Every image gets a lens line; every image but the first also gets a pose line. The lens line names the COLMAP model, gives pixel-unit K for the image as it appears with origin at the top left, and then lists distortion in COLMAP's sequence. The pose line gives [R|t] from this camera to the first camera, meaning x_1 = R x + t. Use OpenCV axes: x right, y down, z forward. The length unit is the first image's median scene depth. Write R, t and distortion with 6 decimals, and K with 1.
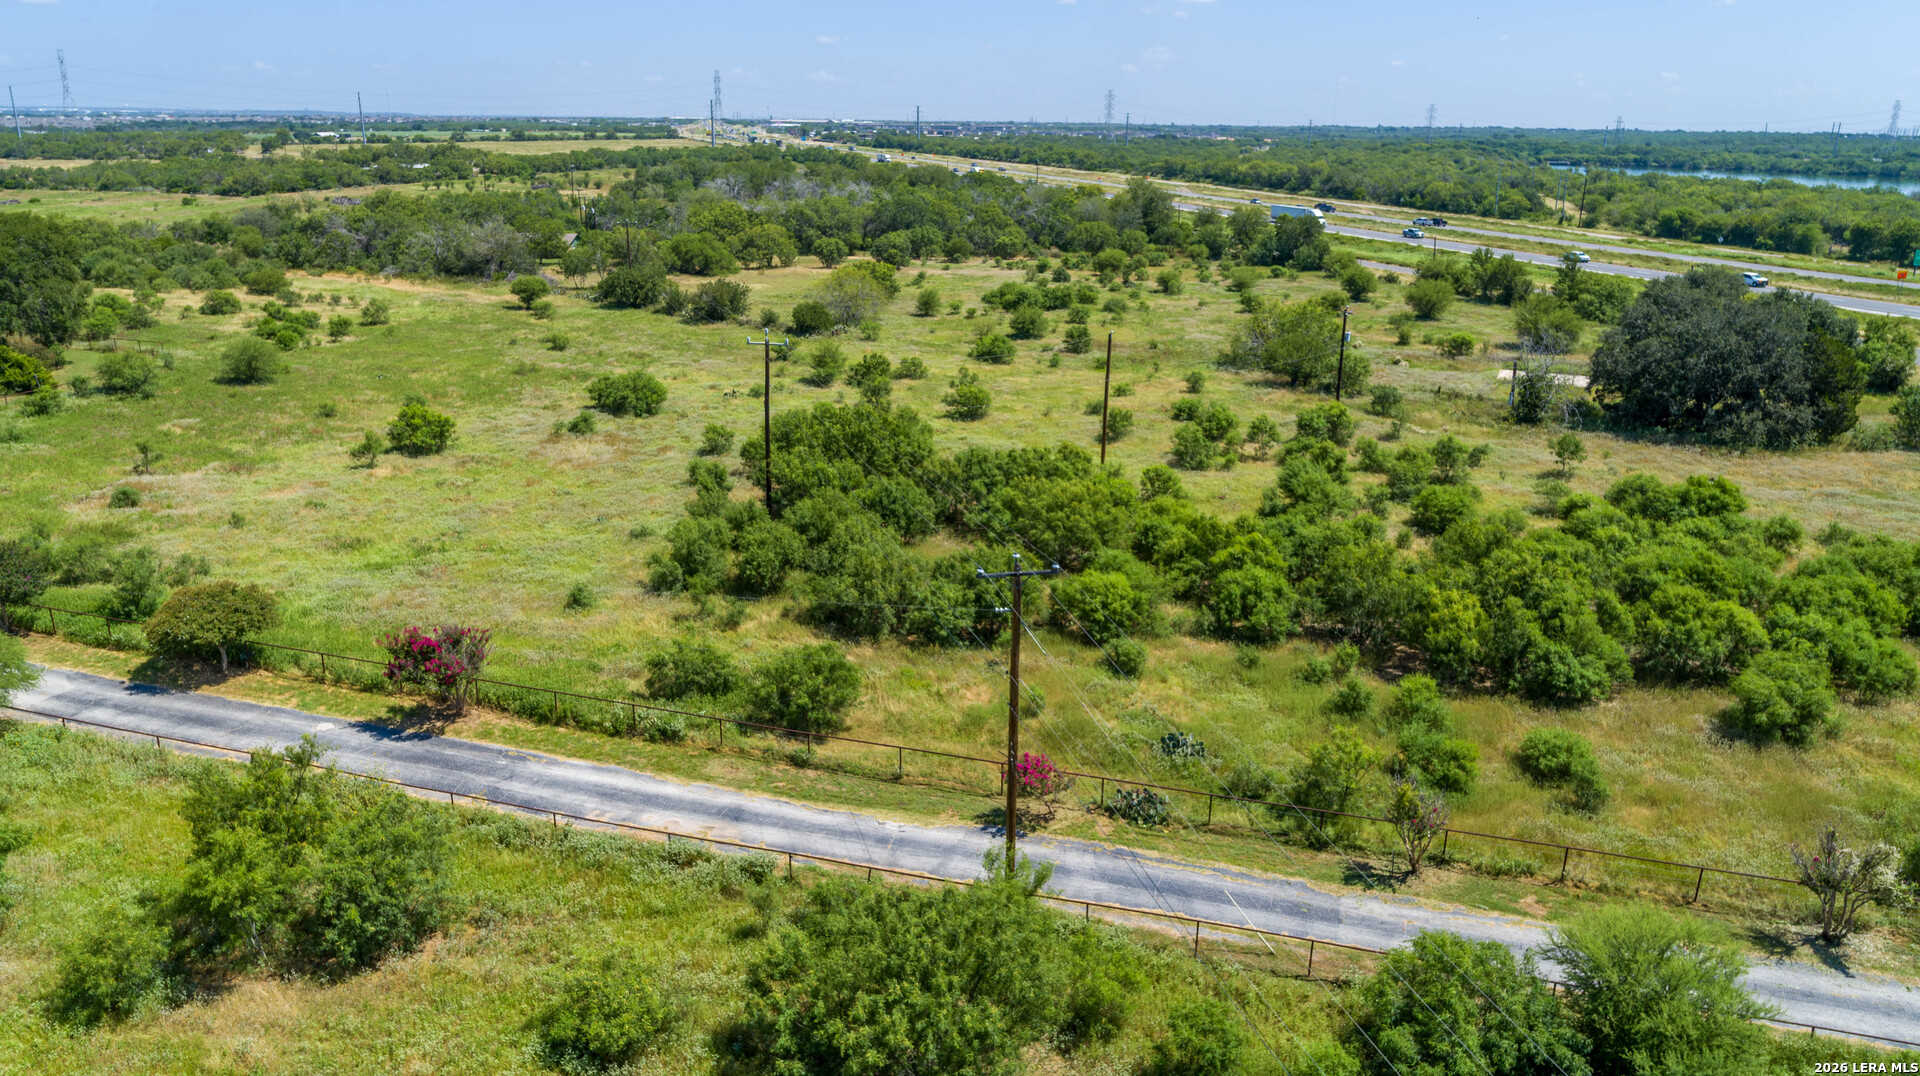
lens RADIAL K [[1305.7, 0, 965.1], [0, 1305.7, 533.4], [0, 0, 1]] dist [-0.005396, 0.001029]
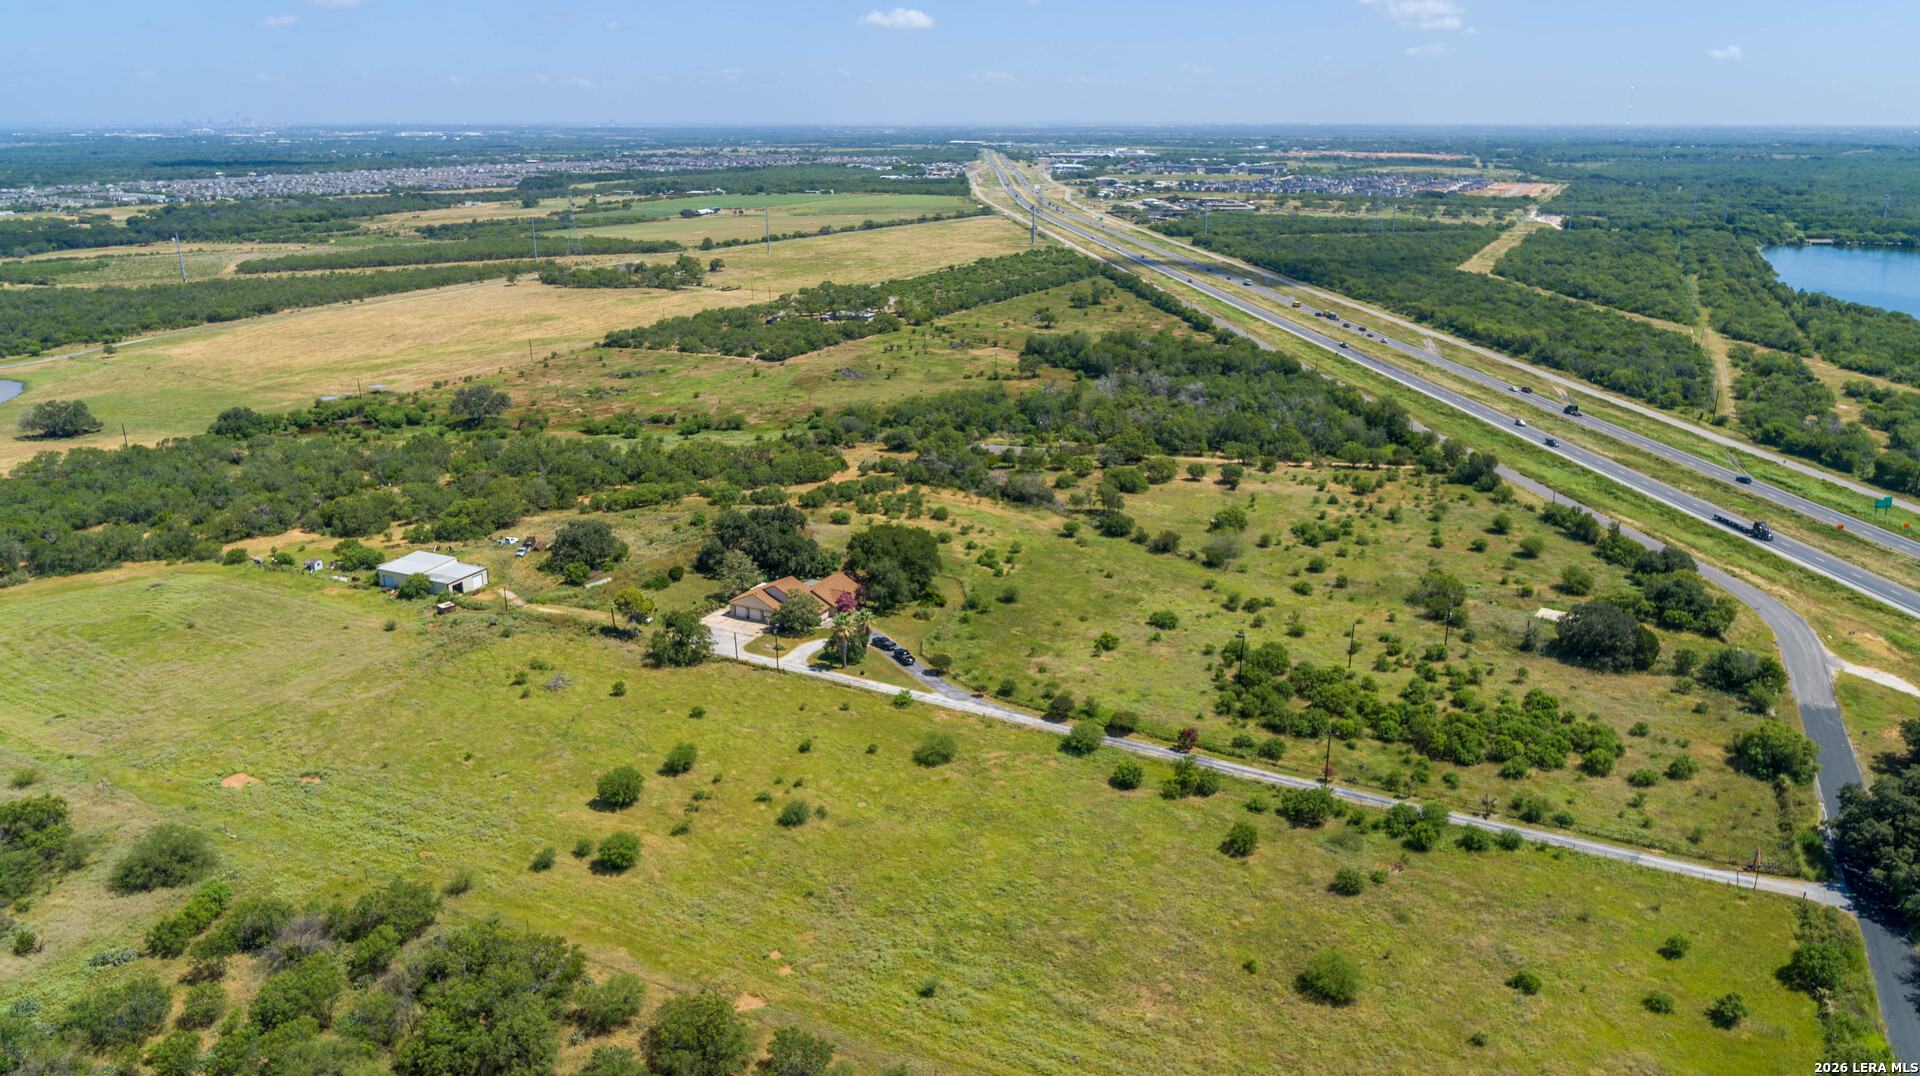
lens RADIAL K [[1302.6, 0, 964.2], [0, 1302.6, 536.2], [0, 0, 1]] dist [0.000317, -0.009385]
pose [[0.981568, 0.042773, -0.186266, -0.314146], [-0.042502, 0.999082, 0.005450, -0.496438], [0.186328, 0.002567, 0.982484, -3.031065]]
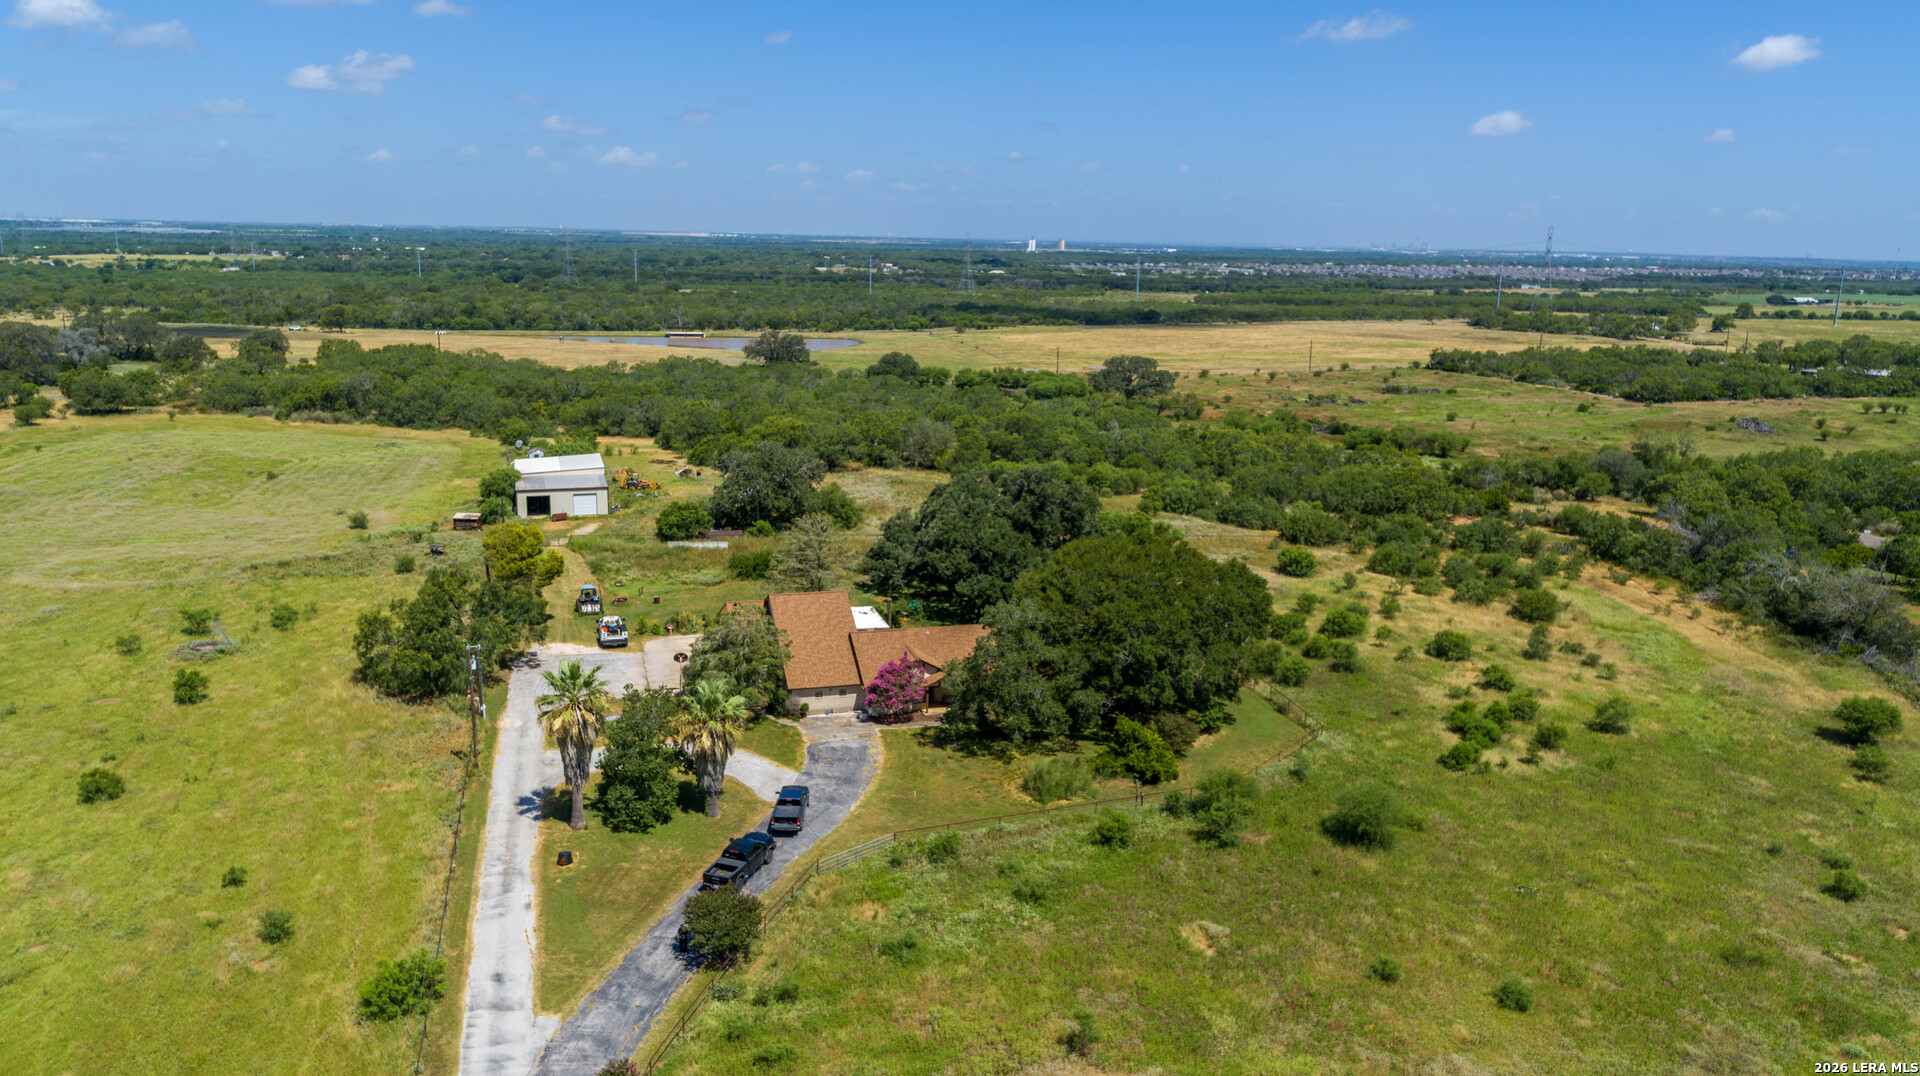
lens RADIAL K [[1302.6, 0, 964.2], [0, 1302.6, 536.2], [0, 0, 1]] dist [0.000317, -0.009385]
pose [[0.529509, 0.184444, -0.828010, -0.123440], [-0.268106, 0.962432, 0.042934, -0.508623], [0.804822, 0.199260, 0.559067, 0.659914]]
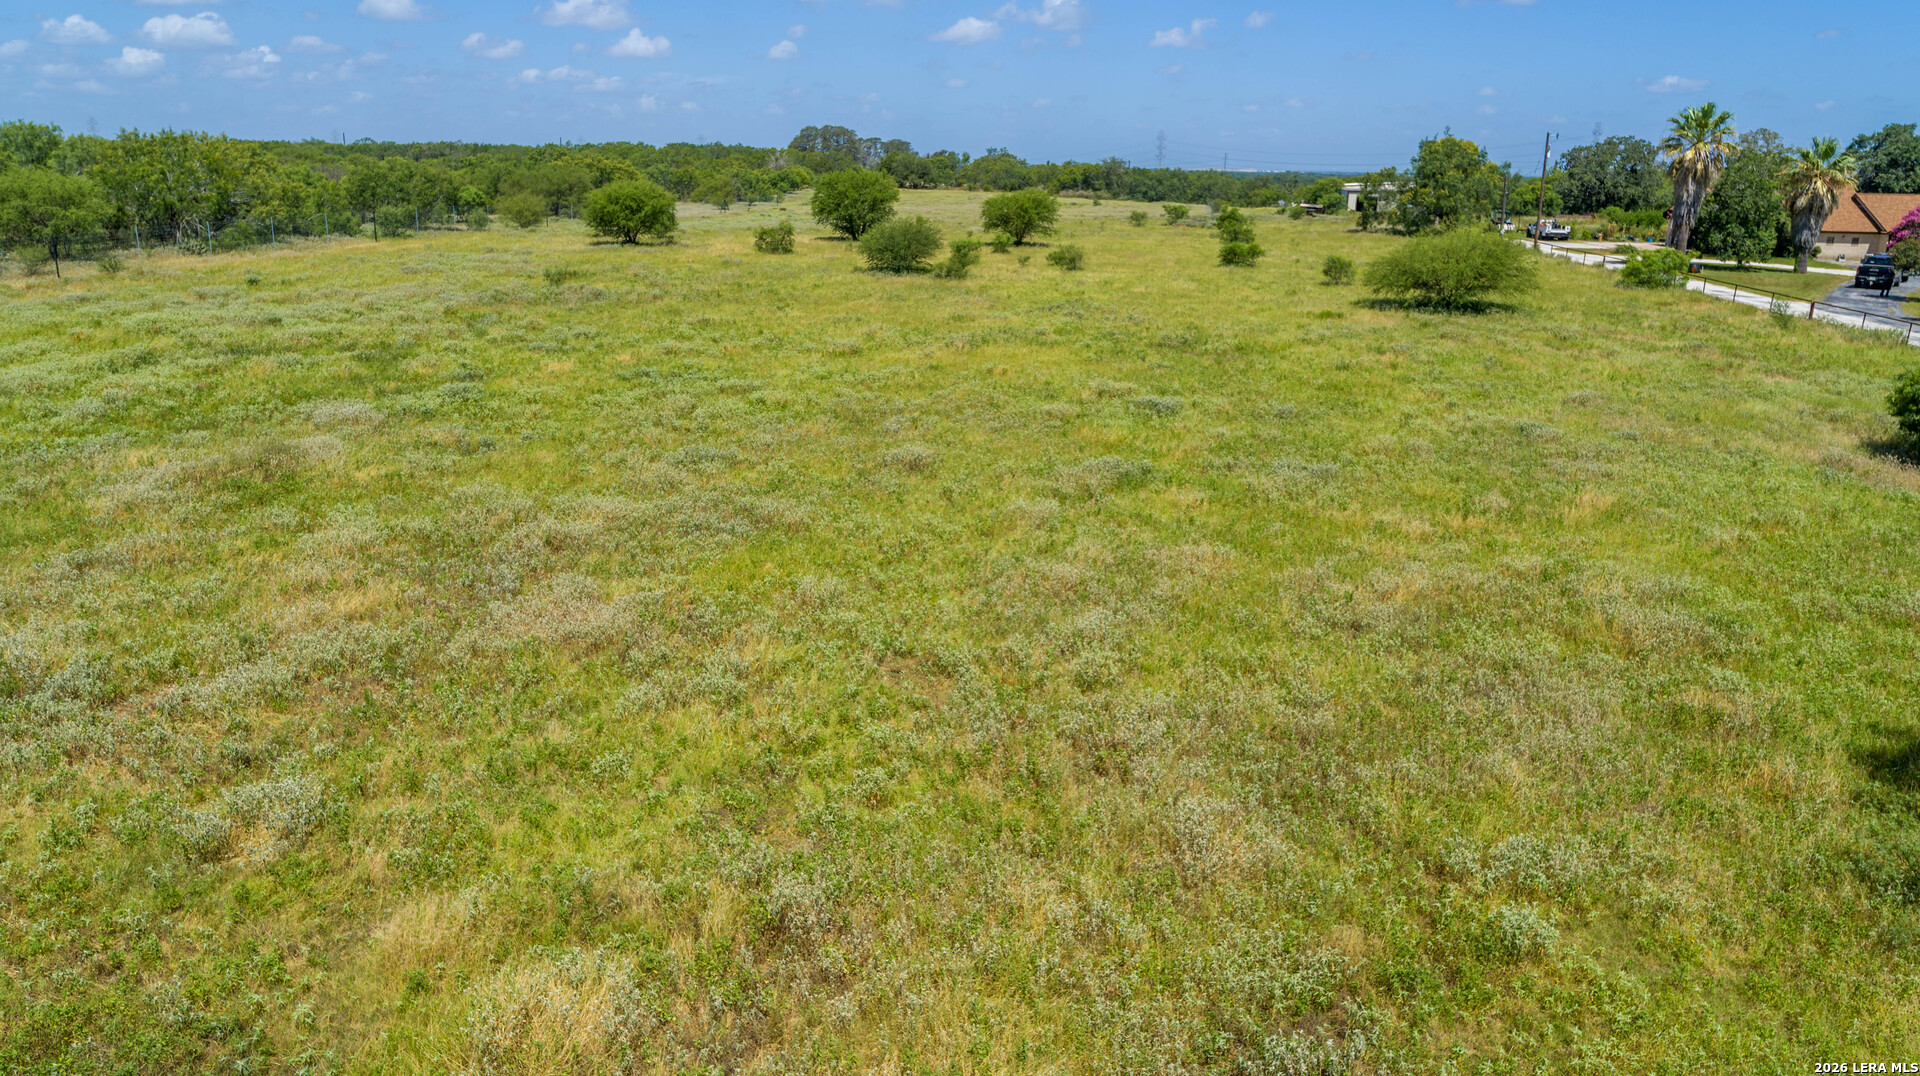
lens RADIAL K [[1305.7, 0, 965.1], [0, 1305.7, 533.4], [0, 0, 1]] dist [-0.005396, 0.001029]
pose [[0.162036, 0.250692, -0.954410, -0.009870], [-0.307832, 0.931767, 0.192482, 0.258290], [0.937541, 0.262608, 0.228151, 0.072626]]
